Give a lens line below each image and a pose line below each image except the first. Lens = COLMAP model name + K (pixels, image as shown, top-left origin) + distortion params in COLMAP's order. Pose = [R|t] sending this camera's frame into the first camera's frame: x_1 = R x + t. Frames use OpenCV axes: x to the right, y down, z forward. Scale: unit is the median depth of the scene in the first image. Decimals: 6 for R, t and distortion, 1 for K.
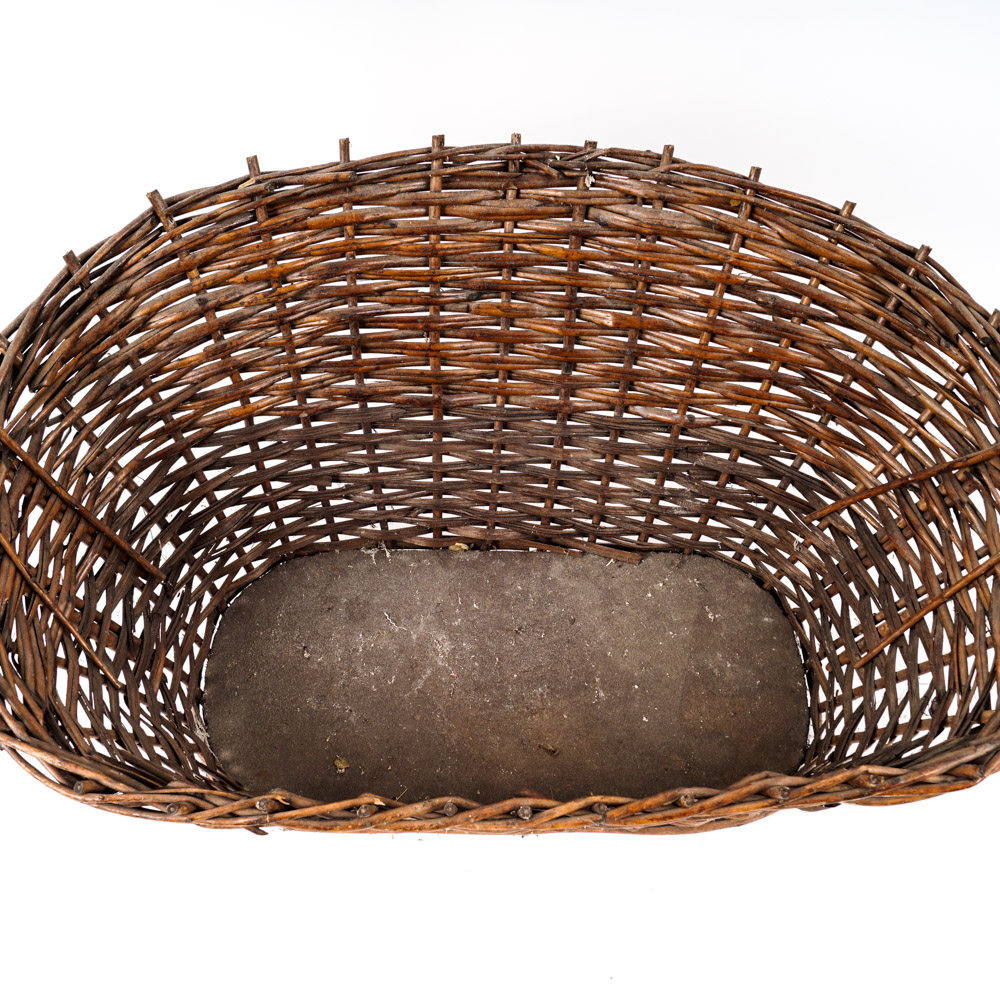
lens RADIAL K [[1170.9, 0, 486.5], [0, 1170.9, 515.1], [0, 0, 1]] dist [-0.089185, 0.000000]
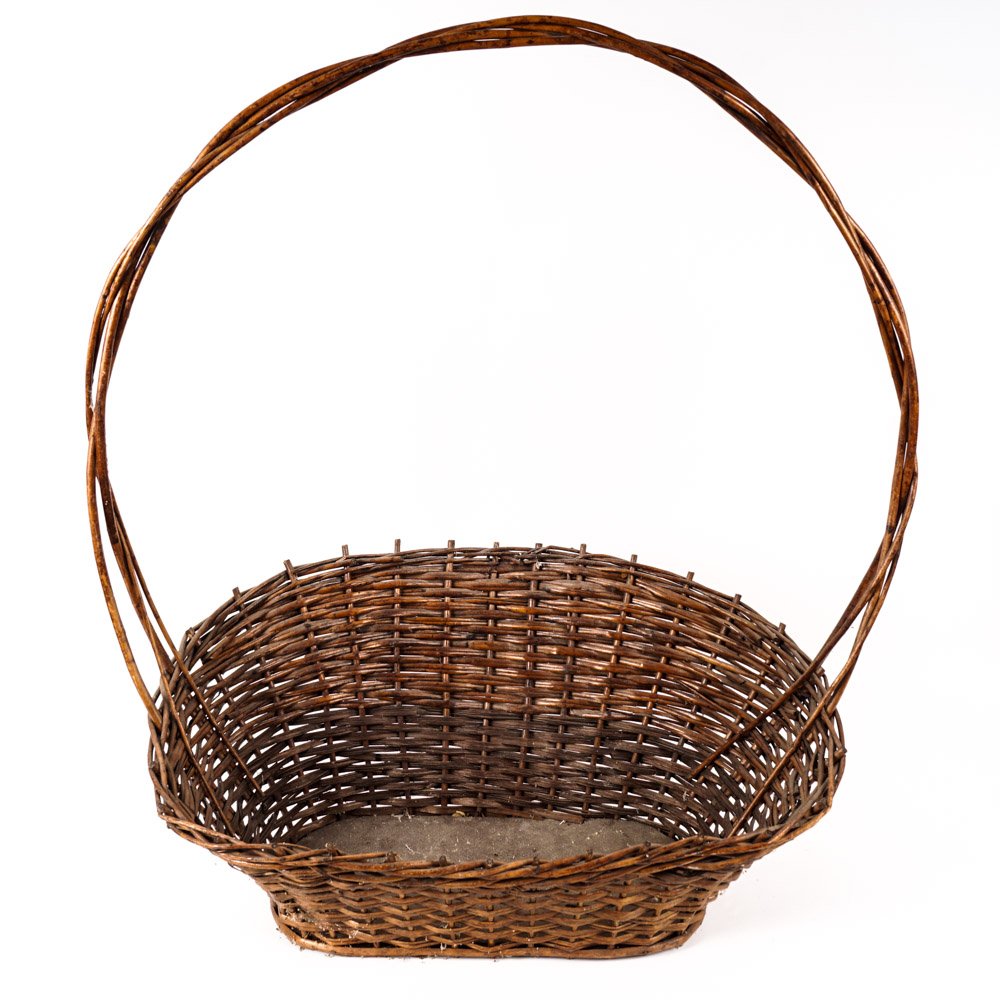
lens RADIAL K [[1277.4, 0, 500.7], [0, 1277.4, 504.2], [0, 0, 1]] dist [-0.063848, 0.000000]
pose [[0.999869, 0.003090, -0.015912, 0.060848], [-0.011380, 0.832845, -0.553389, 0.668886], [0.011542, 0.553498, 0.832771, -0.610799]]
